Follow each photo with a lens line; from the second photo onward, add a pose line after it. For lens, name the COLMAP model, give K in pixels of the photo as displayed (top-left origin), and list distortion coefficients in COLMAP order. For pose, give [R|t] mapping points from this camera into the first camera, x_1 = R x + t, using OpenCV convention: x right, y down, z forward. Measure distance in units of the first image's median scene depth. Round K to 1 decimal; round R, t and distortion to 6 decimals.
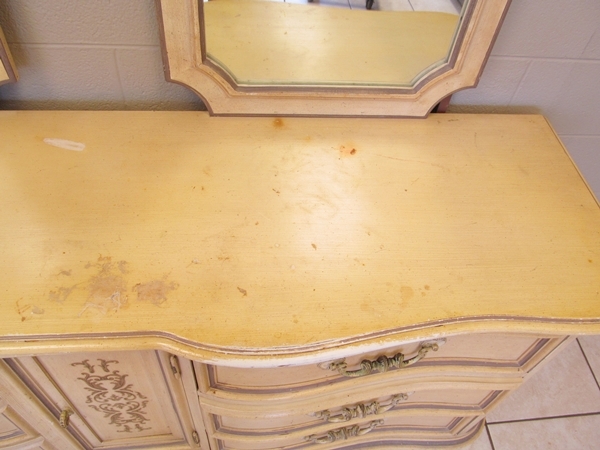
lens RADIAL K [[496.9, 0, 298.3], [0, 496.9, 224.5], [0, 0, 1]] dist [-0.062798, 0.022467]
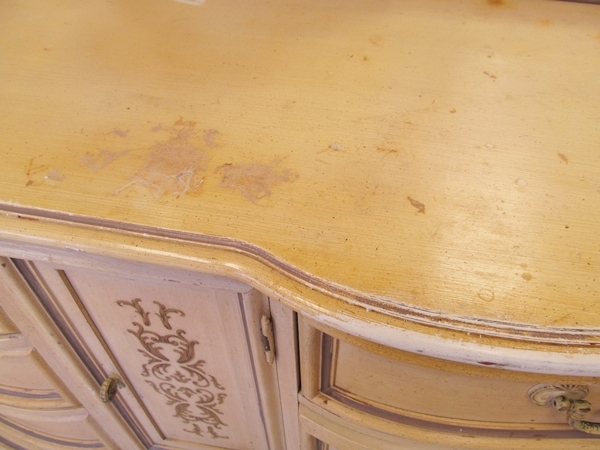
lens RADIAL K [[496.9, 0, 300.2], [0, 496.9, 226.8], [0, 0, 1]] dist [-0.062798, 0.022467]
pose [[0.949631, 0.153026, -0.273467, -0.070064], [-0.171346, 0.984216, -0.044265, 0.165818], [0.262377, 0.088893, 0.960862, 0.407460]]
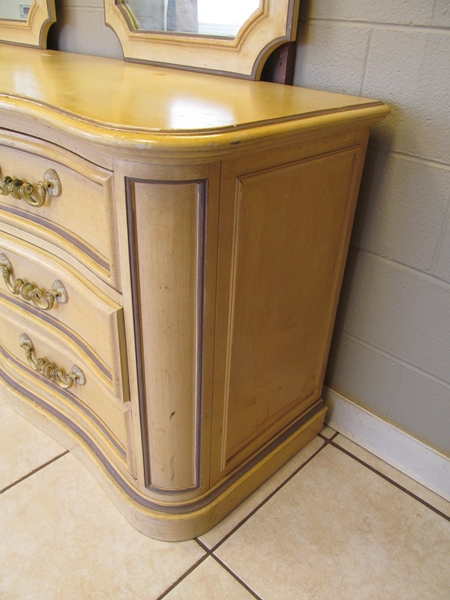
lens RADIAL K [[496.9, 0, 224.1], [0, 496.9, 298.9], [0, 0, 1]] dist [-0.062798, 0.022467]
pose [[0.653257, 0.335573, -0.678709, 1.192480], [-0.581178, 0.796784, -0.165431, 0.376061], [0.485270, 0.502520, 0.715532, 0.578965]]
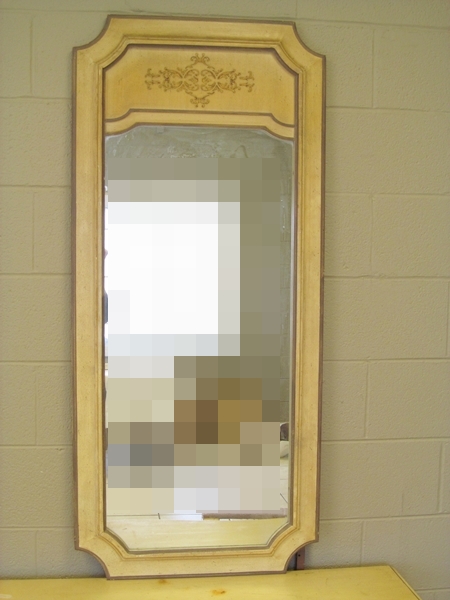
lens RADIAL K [[975.9, 0, 225.0], [0, 975.9, 299.6], [0, 0, 1]] dist [-0.189716, 0.000000]
pose [[0.996207, -0.076189, 0.042043, 0.075540], [0.083214, 0.692745, -0.716366, 1.146779], [0.025454, 0.717147, 0.696457, -1.288613]]
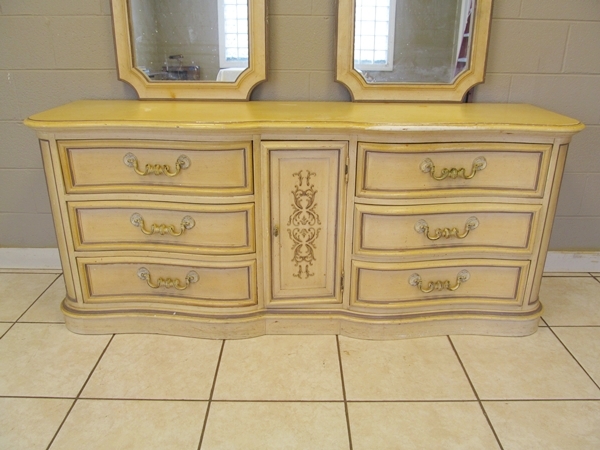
lens RADIAL K [[496.9, 0, 297.3], [0, 496.9, 225.6], [0, 0, 1]] dist [-0.062798, 0.022467]
pose [[0.992415, -0.039758, -0.116325, -0.207703], [-0.023414, 0.867800, -0.496361, 1.376245], [0.120682, 0.495320, 0.860287, -0.588716]]
